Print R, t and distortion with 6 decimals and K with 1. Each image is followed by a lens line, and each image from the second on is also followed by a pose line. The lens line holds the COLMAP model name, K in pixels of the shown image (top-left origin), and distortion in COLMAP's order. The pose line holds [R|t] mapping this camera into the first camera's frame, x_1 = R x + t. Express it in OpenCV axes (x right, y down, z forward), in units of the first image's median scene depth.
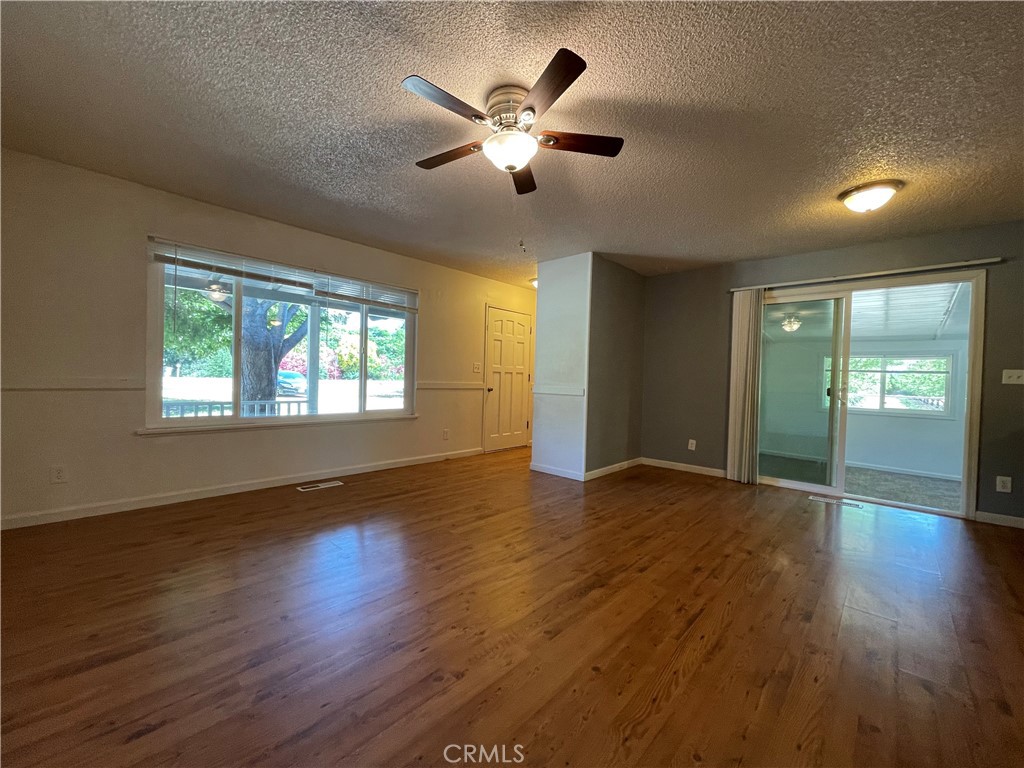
lens RADIAL K [[413.5, 0, 512.1], [0, 413.5, 384.4], [0, 0, 1]] dist [-0.003898, 0.000072]
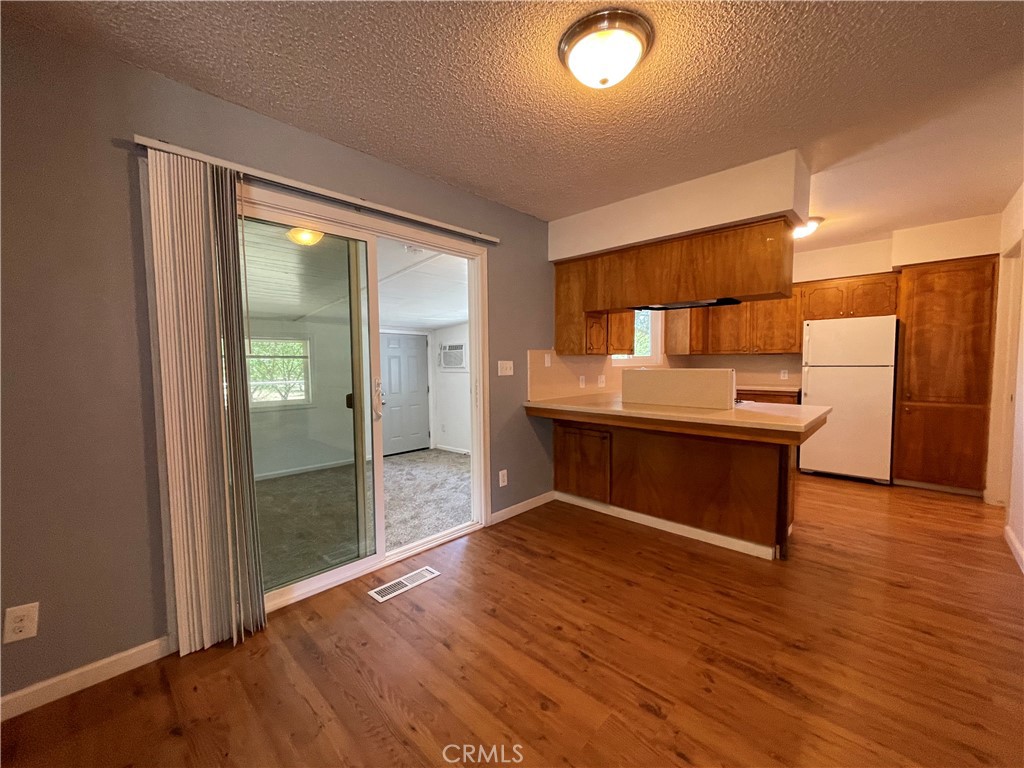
lens RADIAL K [[413.5, 0, 517.8], [0, 413.5, 388.1], [0, 0, 1]] dist [-0.003898, 0.000072]
pose [[0.006630, -0.093446, 0.995602, 0.262616], [0.027991, 0.995251, 0.093227, -0.067305], [-0.999586, 0.027250, 0.009214, 1.056680]]
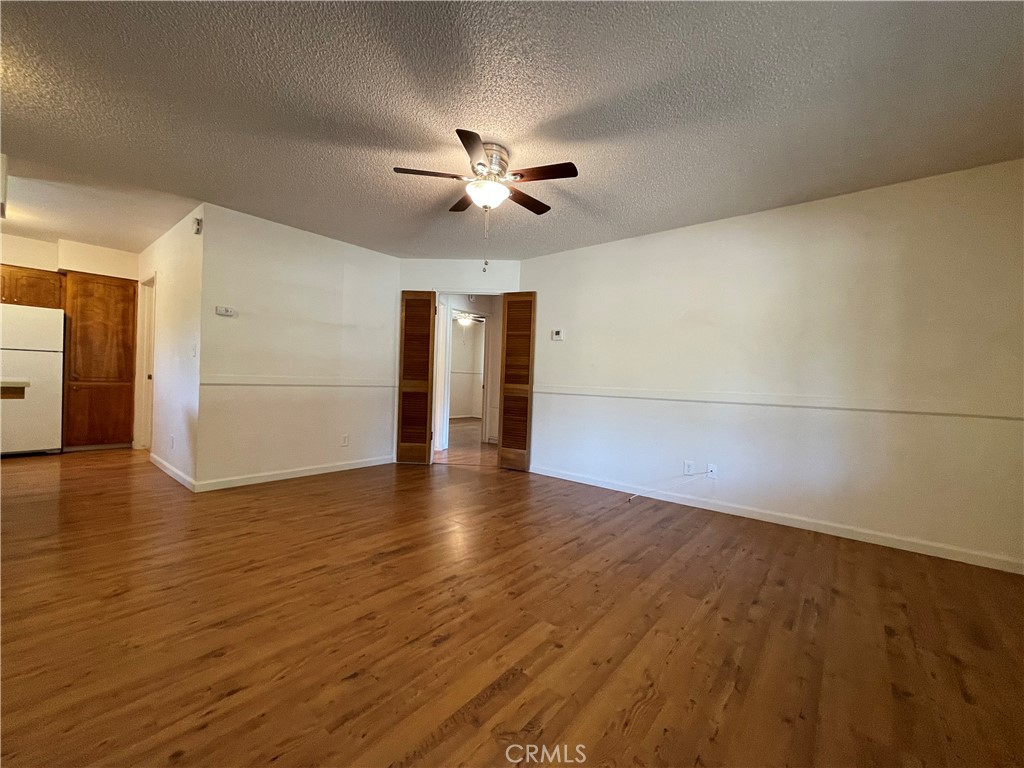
lens RADIAL K [[413.5, 0, 514.1], [0, 413.5, 380.3], [0, 0, 1]] dist [-0.003898, 0.000072]
pose [[-0.996209, -0.063640, -0.059308, -0.030236], [-0.064612, 0.997803, 0.014614, -0.009896], [0.058248, 0.018390, -0.998133, 1.517380]]
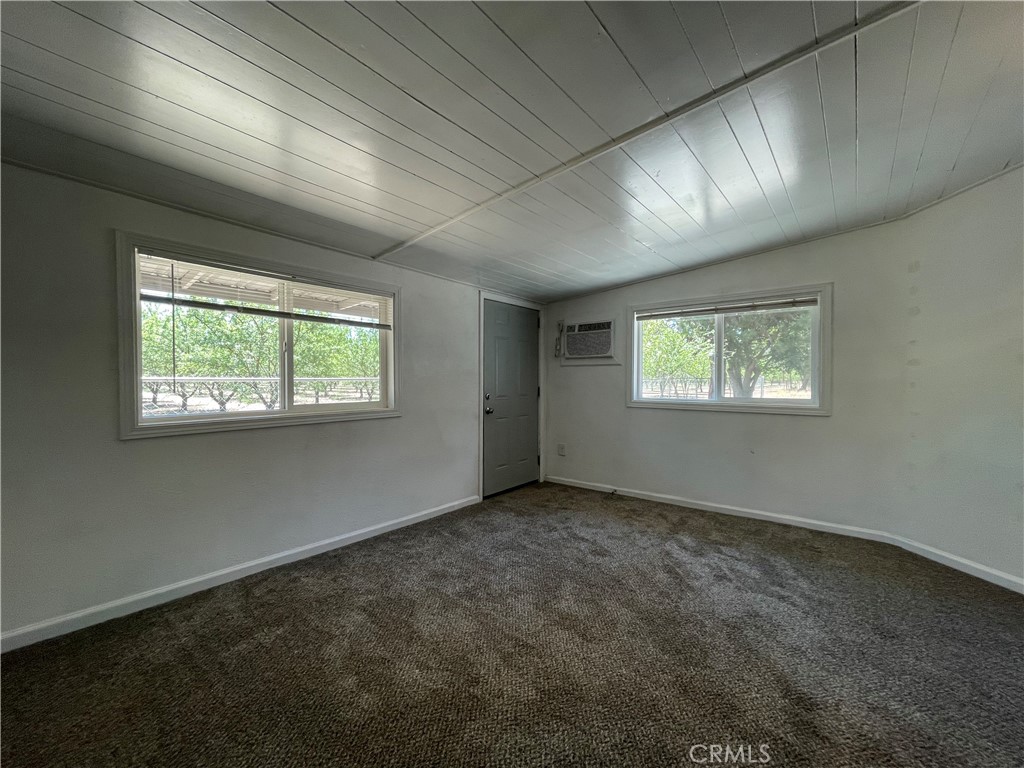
lens RADIAL K [[413.5, 0, 512.9], [0, 413.5, 382.5], [0, 0, 1]] dist [-0.003898, 0.000072]
pose [[-0.058517, -0.043141, 0.997354, 1.063721], [0.009515, 0.998996, 0.043771, 0.042146], [-0.998241, 0.012051, -0.058047, 1.780036]]
